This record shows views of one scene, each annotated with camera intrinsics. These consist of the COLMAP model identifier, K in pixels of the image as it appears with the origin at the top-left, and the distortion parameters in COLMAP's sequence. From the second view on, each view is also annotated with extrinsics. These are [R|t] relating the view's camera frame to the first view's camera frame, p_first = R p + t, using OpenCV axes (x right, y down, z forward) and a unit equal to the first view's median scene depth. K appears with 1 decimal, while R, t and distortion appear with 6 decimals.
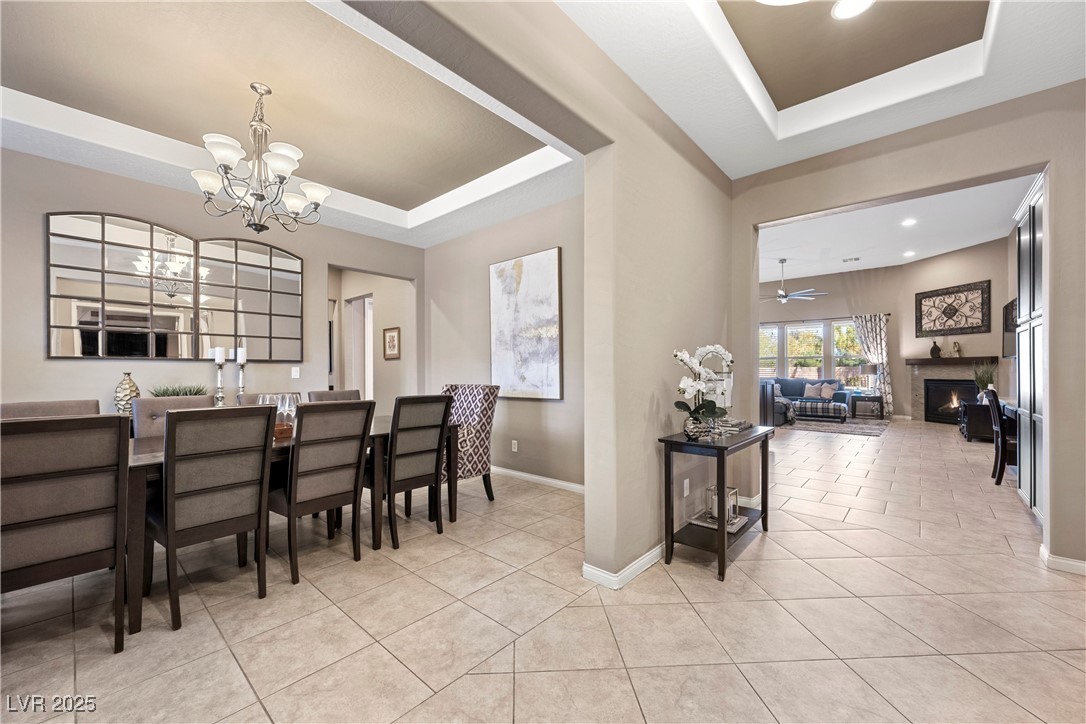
lens RADIAL K [[423.4, 0, 539.5], [0, 423.4, 369.4], [0, 0, 1]] dist [-0.002285, 0.000245]
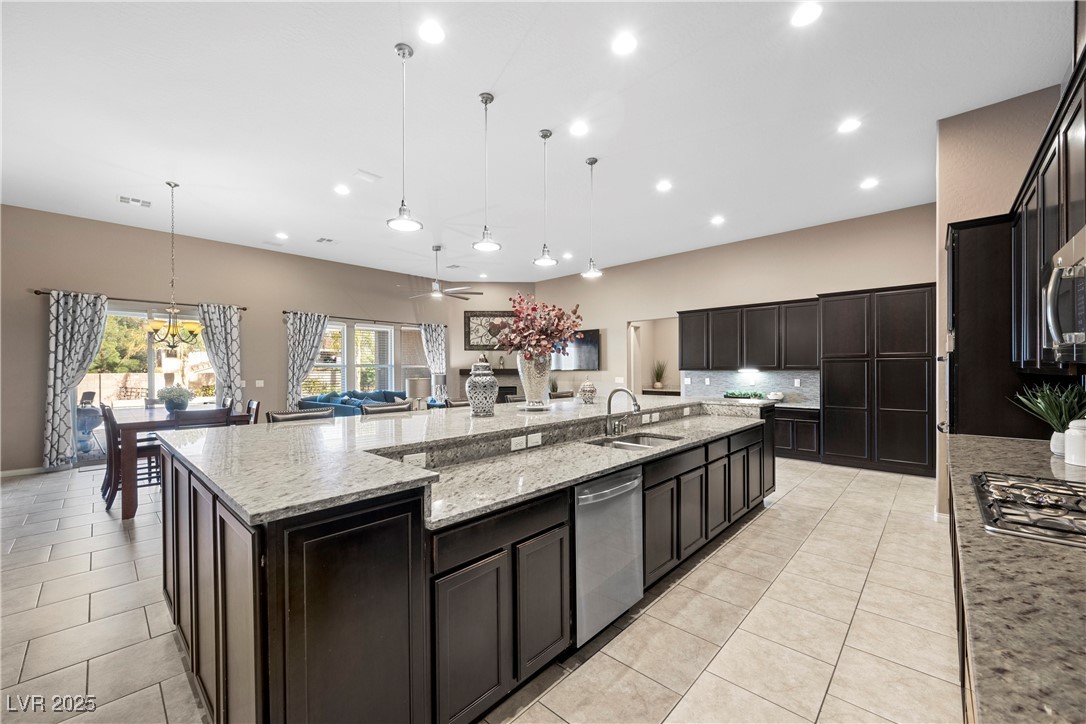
lens RADIAL K [[423.4, 0, 539.5], [0, 423.4, 369.4], [0, 0, 1]] dist [-0.002285, 0.000245]
pose [[0.024227, 0.000661, 0.999706, -0.240640], [0.003676, 0.999993, -0.000750, -0.023963], [-0.999700, 0.003693, 0.024225, 0.816541]]
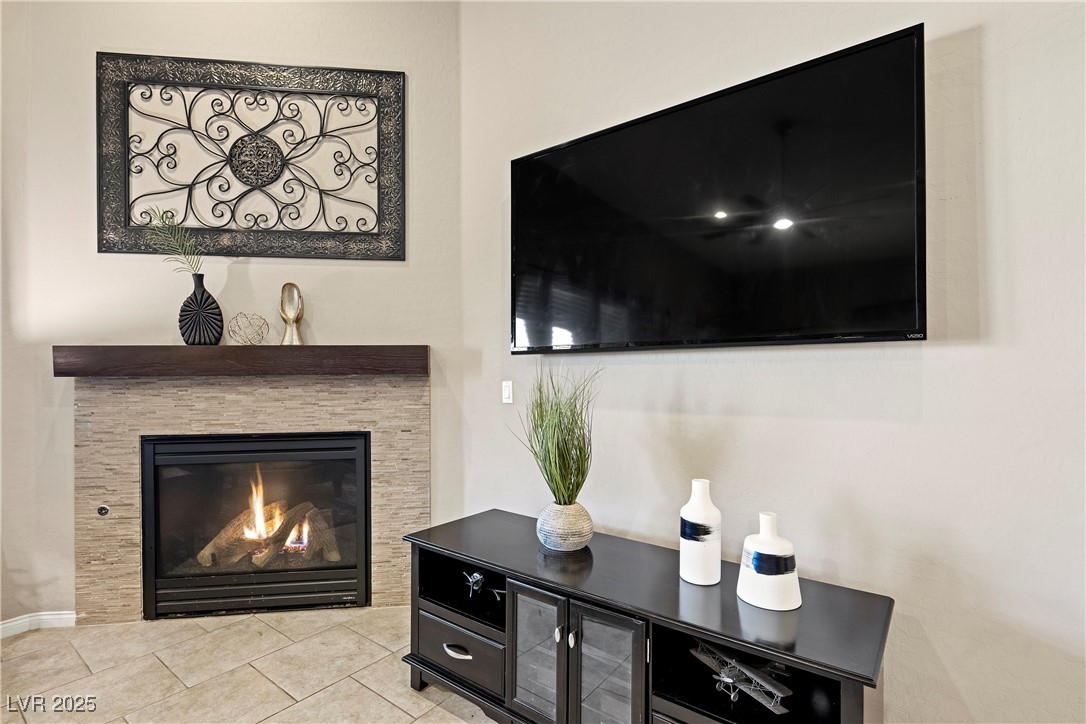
lens RADIAL K [[519.7, 0, 540.6], [0, 519.7, 369.0], [0, 0, 1]] dist [-0.001964, -0.000250]
pose [[-0.065599, 0.002796, 0.997842, 0.636510], [0.003906, 0.999989, -0.002545, -0.012529], [-0.997838, 0.003731, -0.065610, 0.829888]]
